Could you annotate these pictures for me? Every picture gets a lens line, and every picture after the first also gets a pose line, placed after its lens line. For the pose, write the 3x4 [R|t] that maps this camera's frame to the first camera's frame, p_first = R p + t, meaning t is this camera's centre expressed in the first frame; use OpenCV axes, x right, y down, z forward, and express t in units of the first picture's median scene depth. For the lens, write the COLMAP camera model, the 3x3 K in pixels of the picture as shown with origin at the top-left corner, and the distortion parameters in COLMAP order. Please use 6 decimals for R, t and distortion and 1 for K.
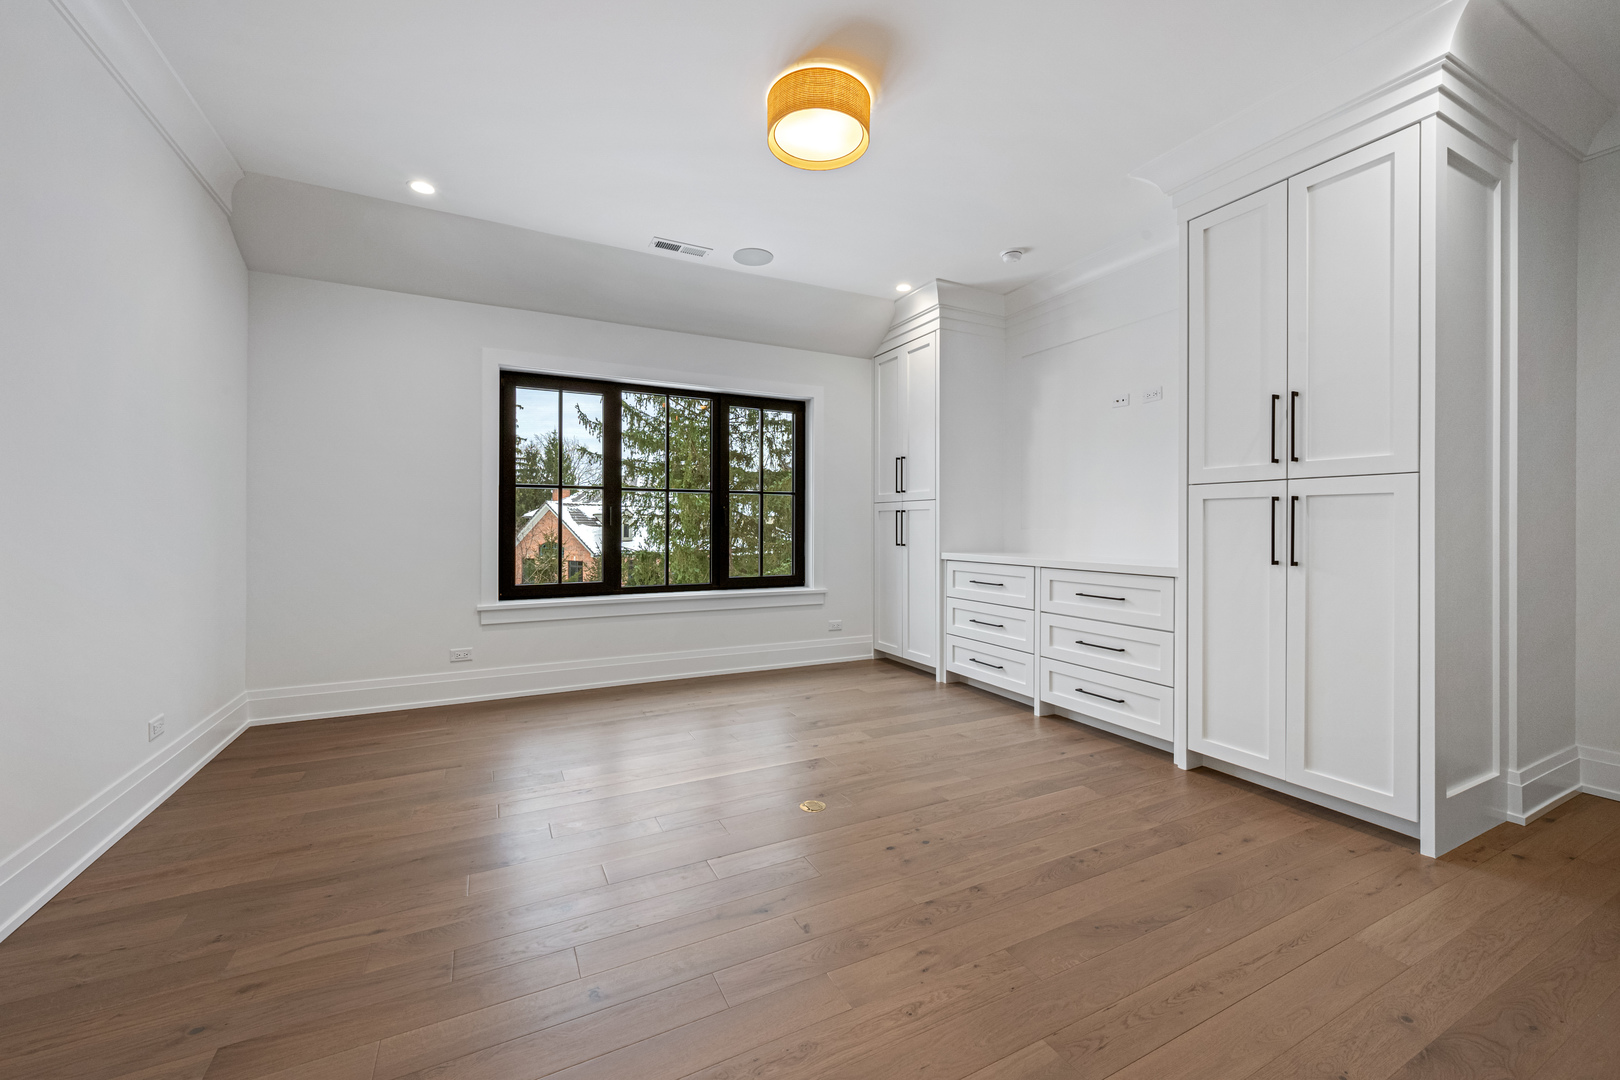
lens RADIAL K [[635.6, 0, 804.3], [0, 635.6, 529.3], [0, 0, 1]] dist [-0.001356, -0.000264]
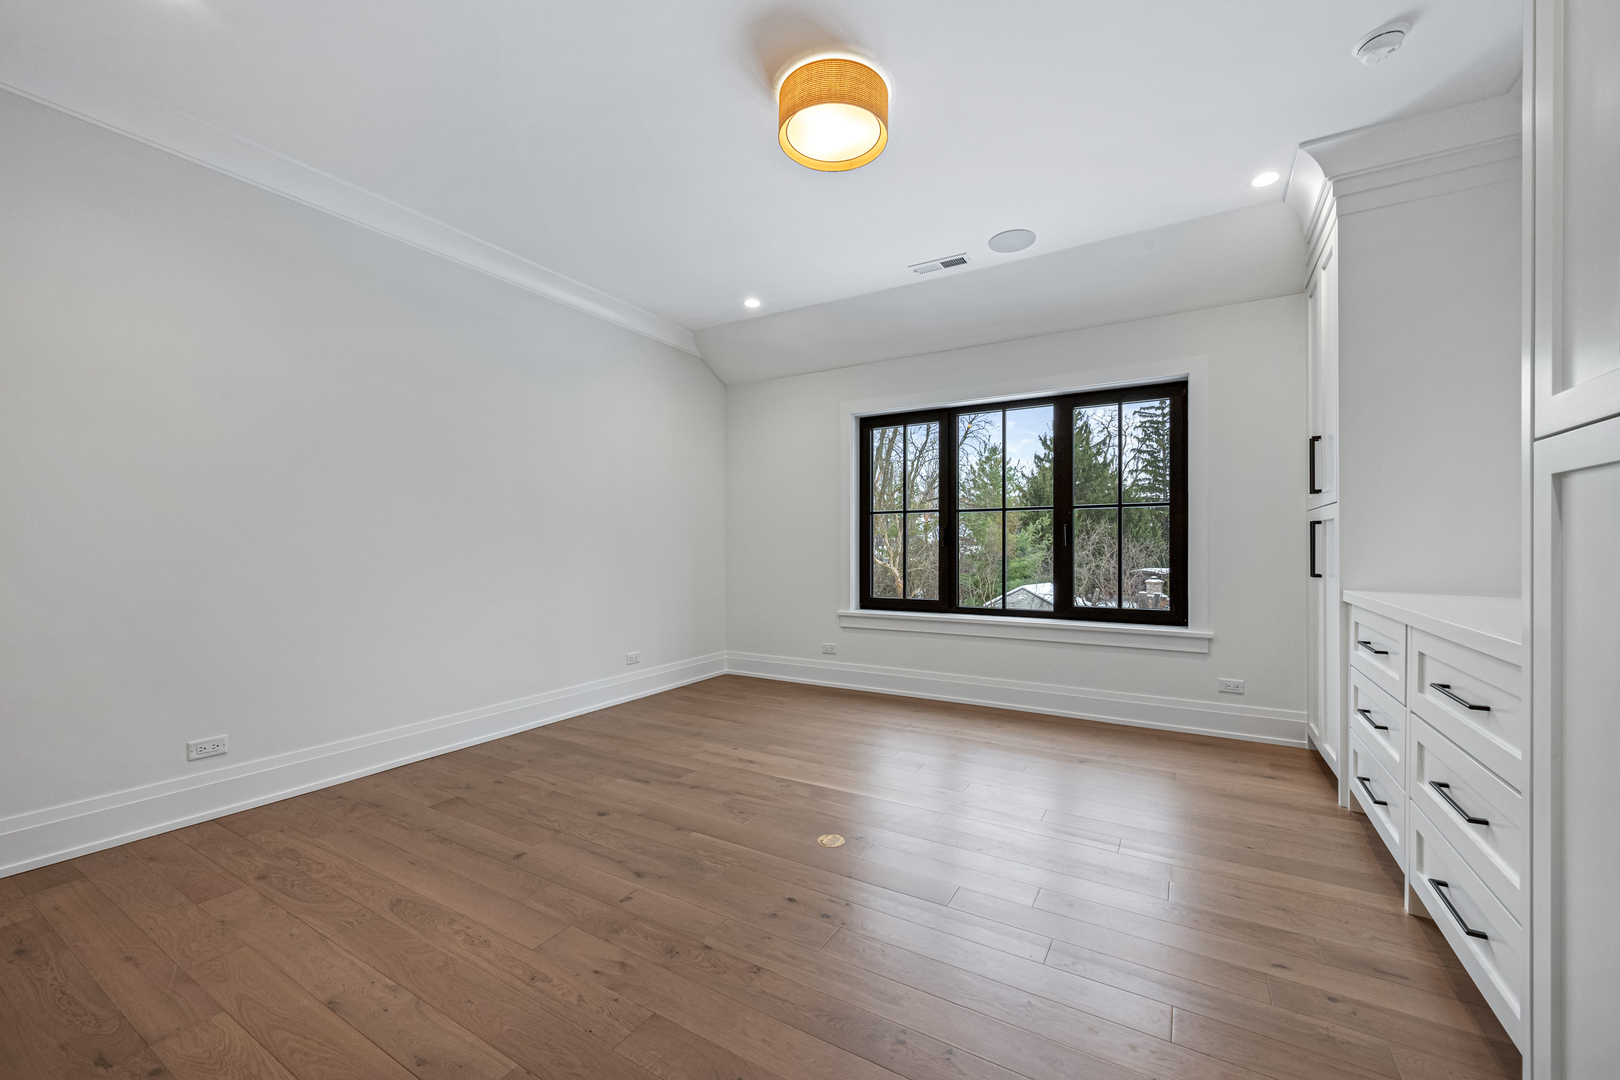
lens RADIAL K [[635.6, 0, 827.6], [0, 635.6, 549.6], [0, 0, 1]] dist [-0.001356, -0.000264]
pose [[0.542037, 0.001050, -0.840354, 0.519528], [-0.002733, 0.999996, -0.000513, 0.000641], [0.840350, 0.002575, 0.542037, 0.307916]]
